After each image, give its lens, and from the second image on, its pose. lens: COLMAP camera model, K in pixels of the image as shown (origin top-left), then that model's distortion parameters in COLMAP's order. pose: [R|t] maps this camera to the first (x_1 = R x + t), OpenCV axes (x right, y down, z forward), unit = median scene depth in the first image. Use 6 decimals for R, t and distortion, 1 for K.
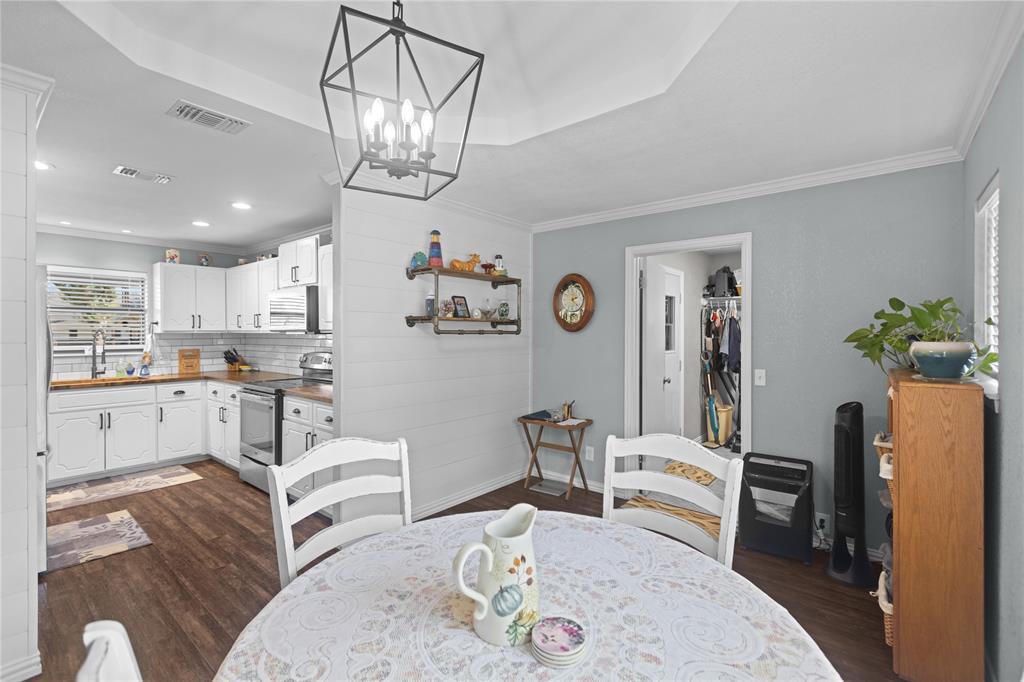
lens RADIAL K [[456.0, 0, 513.1], [0, 456.0, 331.5], [0, 0, 1]] dist [0.000139, -0.000545]
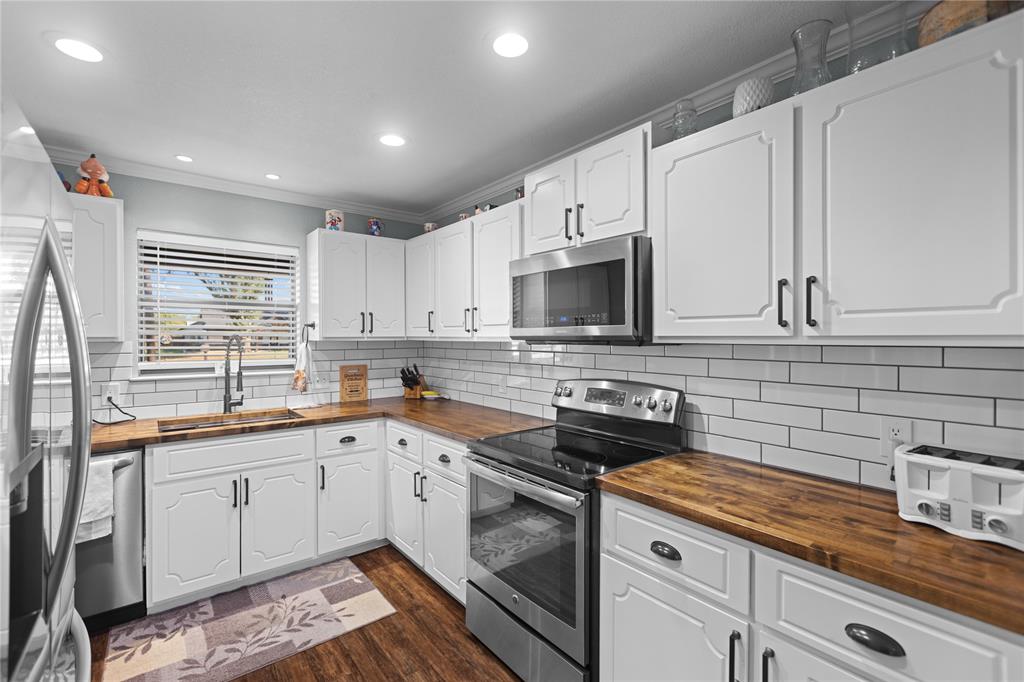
lens RADIAL K [[454.4, 0, 509.8], [0, 454.4, 336.9], [0, 0, 1]] dist [0.000715, -0.000574]
pose [[0.977548, 0.001167, -0.210711, -0.387991], [-0.001110, 0.999999, 0.000386, -0.002740], [0.210711, -0.000144, 0.977548, 0.448316]]
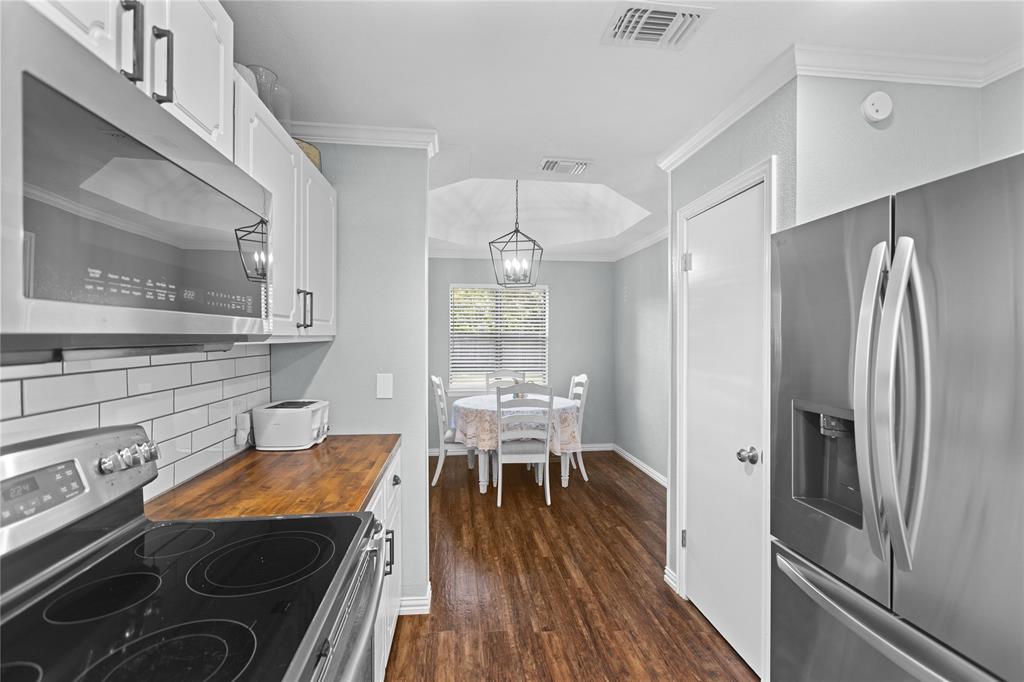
lens RADIAL K [[454.4, 0, 509.8], [0, 454.4, 336.9], [0, 0, 1]] dist [0.000715, -0.000574]
pose [[-0.725056, -0.000797, 0.688689, -0.633502], [-0.002061, 0.999997, -0.001012, -0.002159], [-0.688687, -0.002153, -0.725056, 0.899254]]
